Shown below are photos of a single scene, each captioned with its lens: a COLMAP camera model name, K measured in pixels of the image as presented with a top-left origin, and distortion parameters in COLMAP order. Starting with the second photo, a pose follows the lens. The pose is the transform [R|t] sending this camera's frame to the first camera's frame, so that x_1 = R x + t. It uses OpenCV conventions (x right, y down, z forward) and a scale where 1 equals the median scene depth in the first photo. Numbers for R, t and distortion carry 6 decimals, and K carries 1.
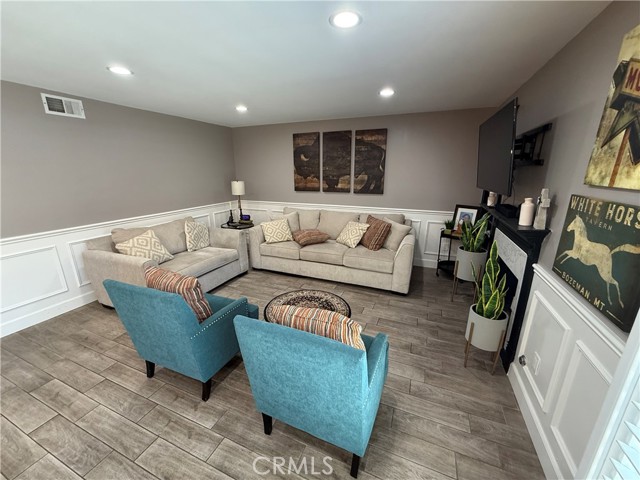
lens RADIAL K [[255.1, 0, 319.0], [0, 255.1, 240.8], [0, 0, 1]] dist [-0.000160, 0.000940]
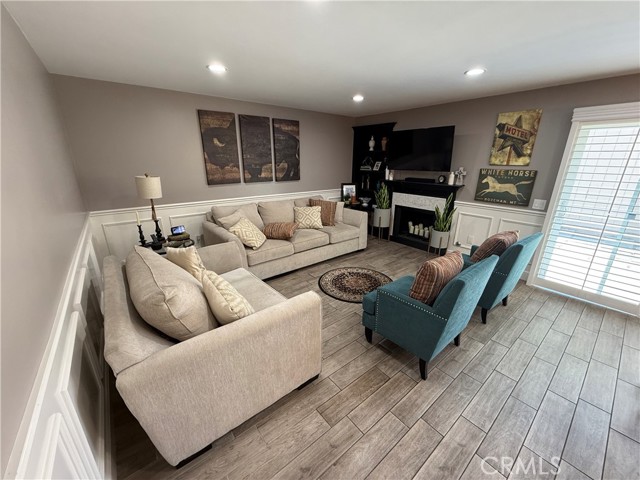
lens RADIAL K [[255.1, 0, 319.1], [0, 255.1, 239.9], [0, 0, 1]] dist [-0.000160, 0.000940]
pose [[0.474804, -0.264298, 0.839469, -0.747286], [0.230471, 0.957896, 0.171229, -0.106621], [-0.849379, 0.112173, 0.515725, 0.389245]]
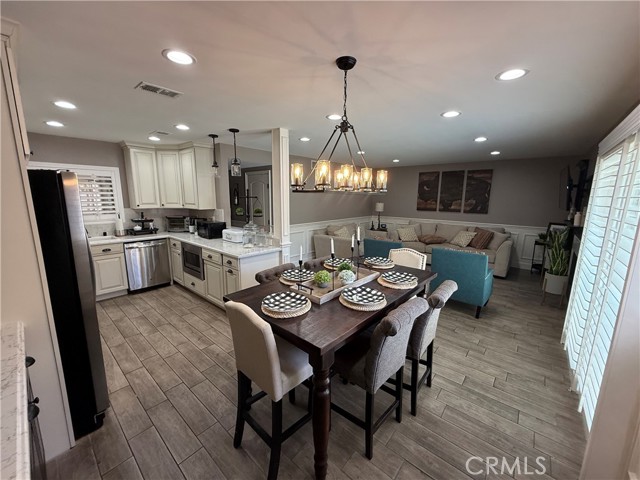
lens RADIAL K [[255.1, 0, 320.3], [0, 255.1, 240.8], [0, 0, 1]] dist [-0.000160, 0.000940]
pose [[0.952174, 0.065527, -0.298448, -0.203948], [-0.094431, 0.992026, -0.083469, 0.175994], [0.290599, 0.107659, 0.950769, -0.612459]]
